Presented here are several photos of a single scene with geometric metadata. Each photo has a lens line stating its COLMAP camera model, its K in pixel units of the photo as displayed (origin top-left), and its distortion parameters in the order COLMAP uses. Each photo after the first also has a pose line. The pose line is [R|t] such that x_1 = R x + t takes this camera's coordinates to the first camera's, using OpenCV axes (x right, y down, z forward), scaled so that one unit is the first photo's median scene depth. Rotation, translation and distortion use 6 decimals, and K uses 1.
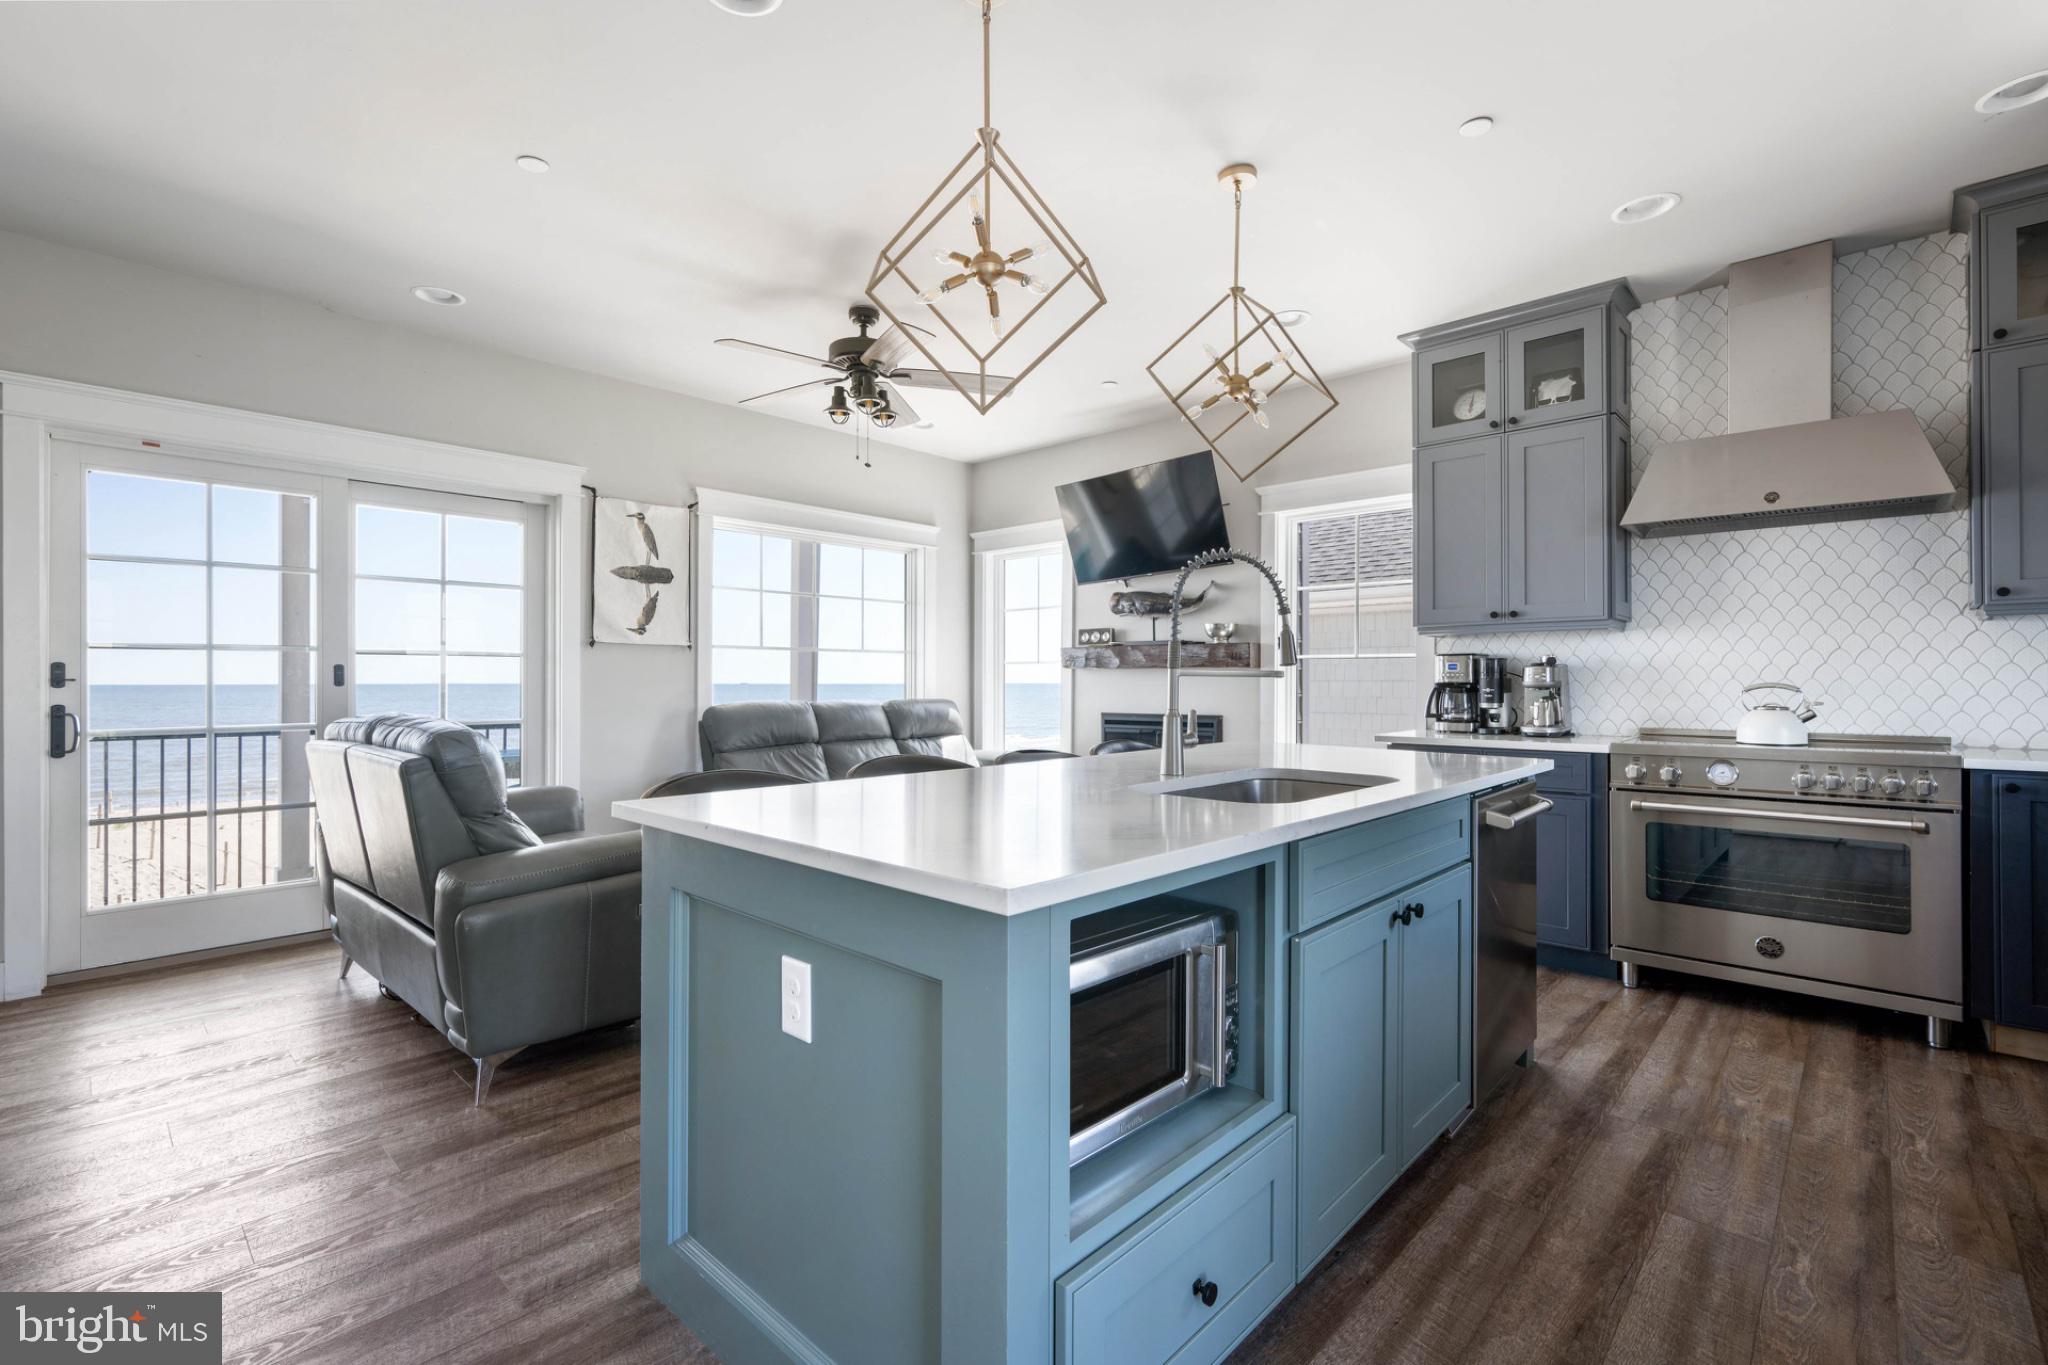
lens RADIAL K [[892.5, 0, 1011.6], [0, 892.5, 678.6], [0, 0, 1]] dist [-0.000426, -0.000099]
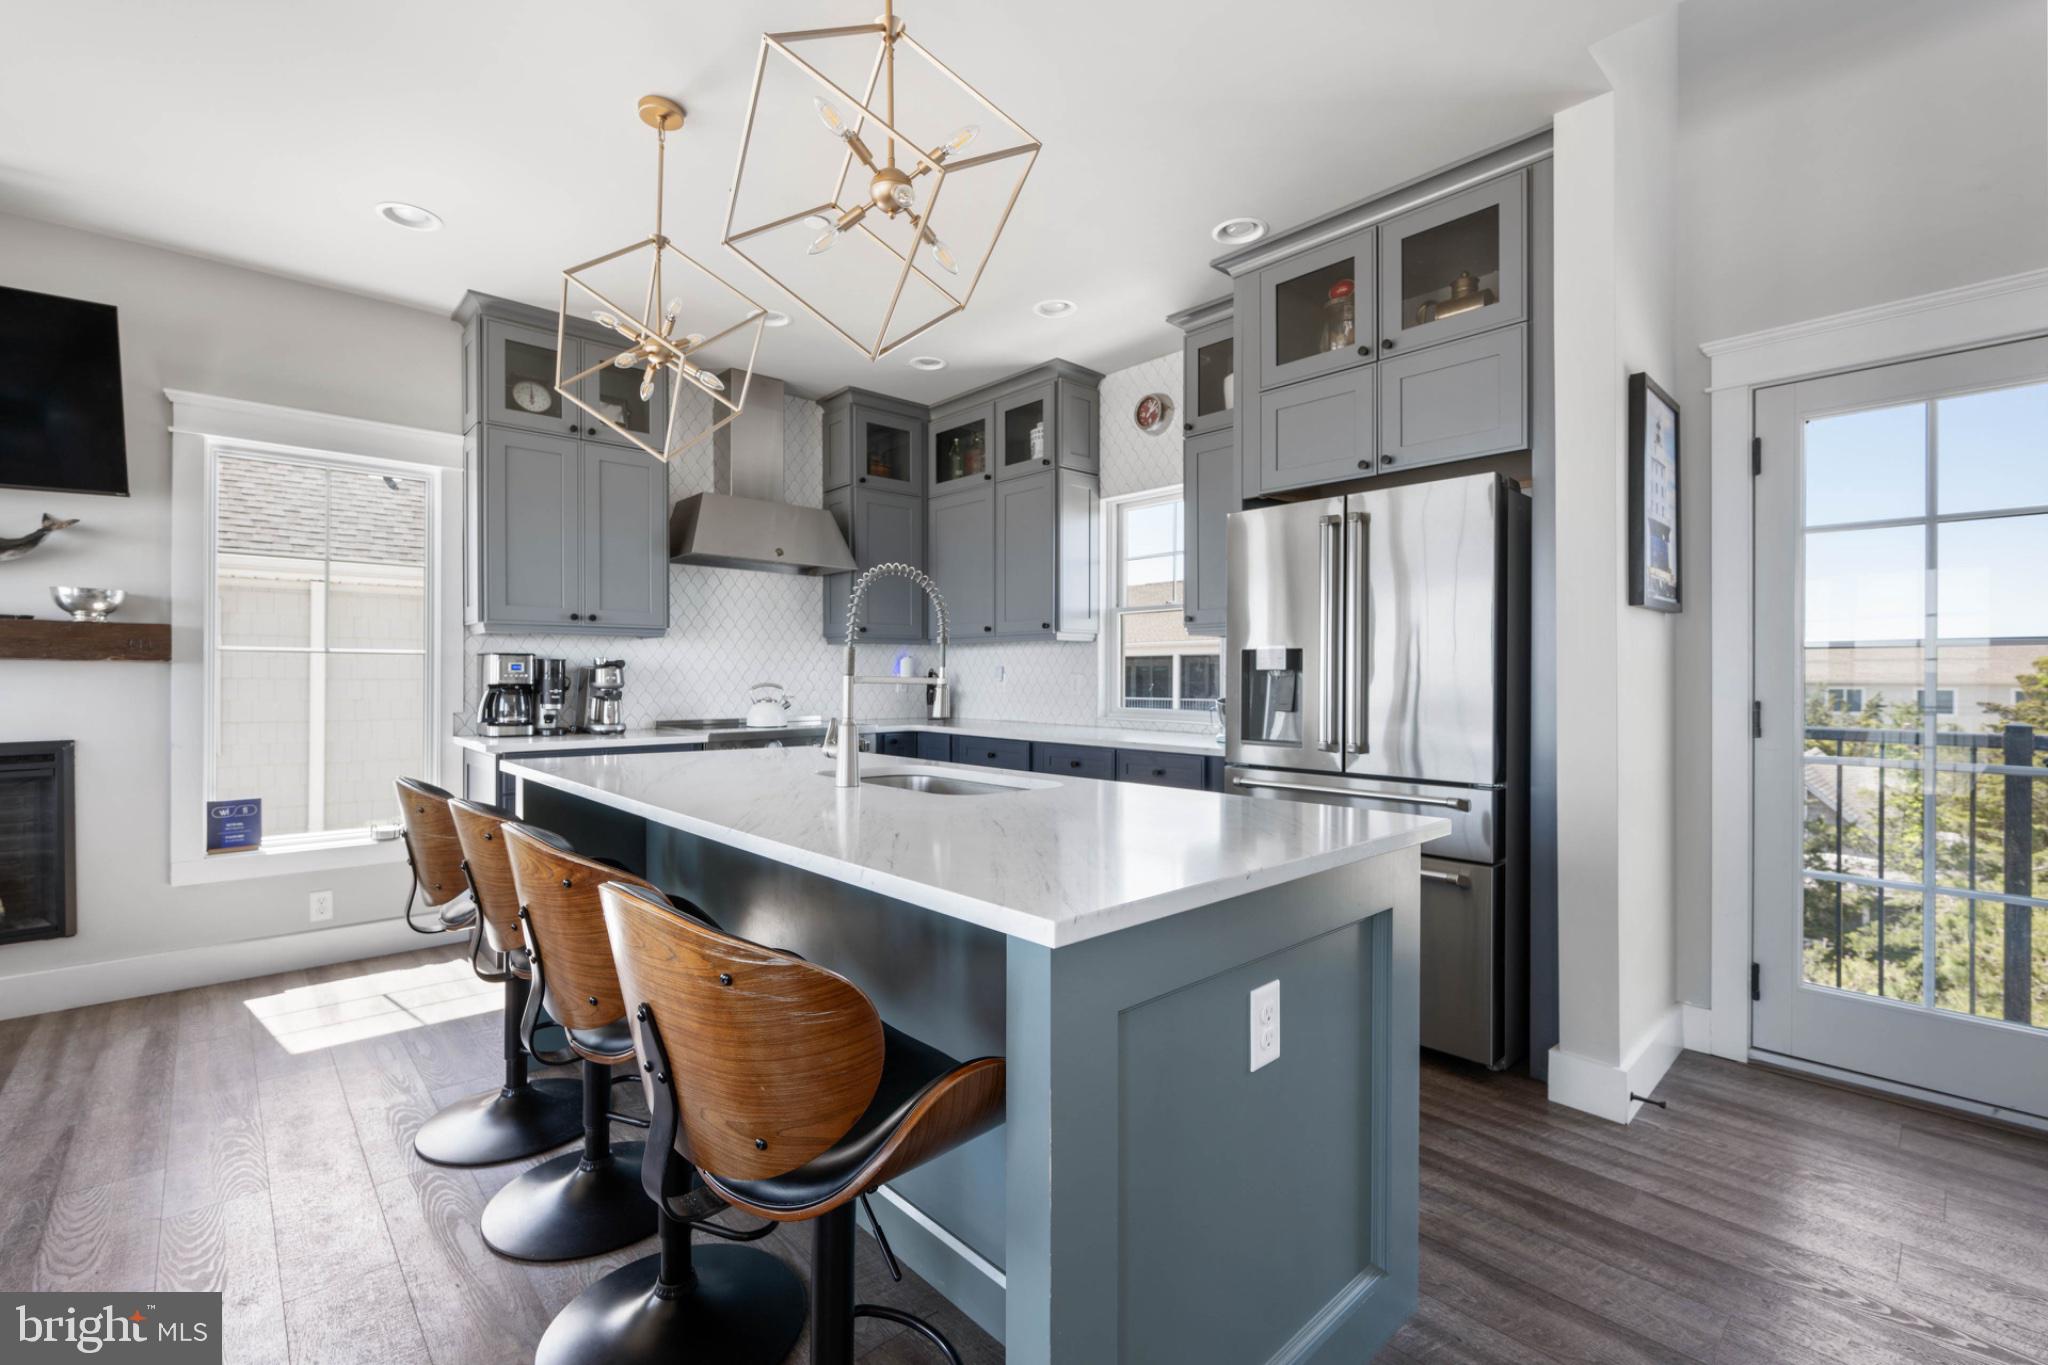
lens RADIAL K [[892.5, 0, 1011.6], [0, 892.5, 678.6], [0, 0, 1]] dist [-0.000426, -0.000099]
pose [[0.067125, -0.002392, 0.997742, -0.442332], [-0.004006, 0.999988, 0.002667, -0.006171], [-0.997737, -0.004176, 0.067114, 0.438647]]
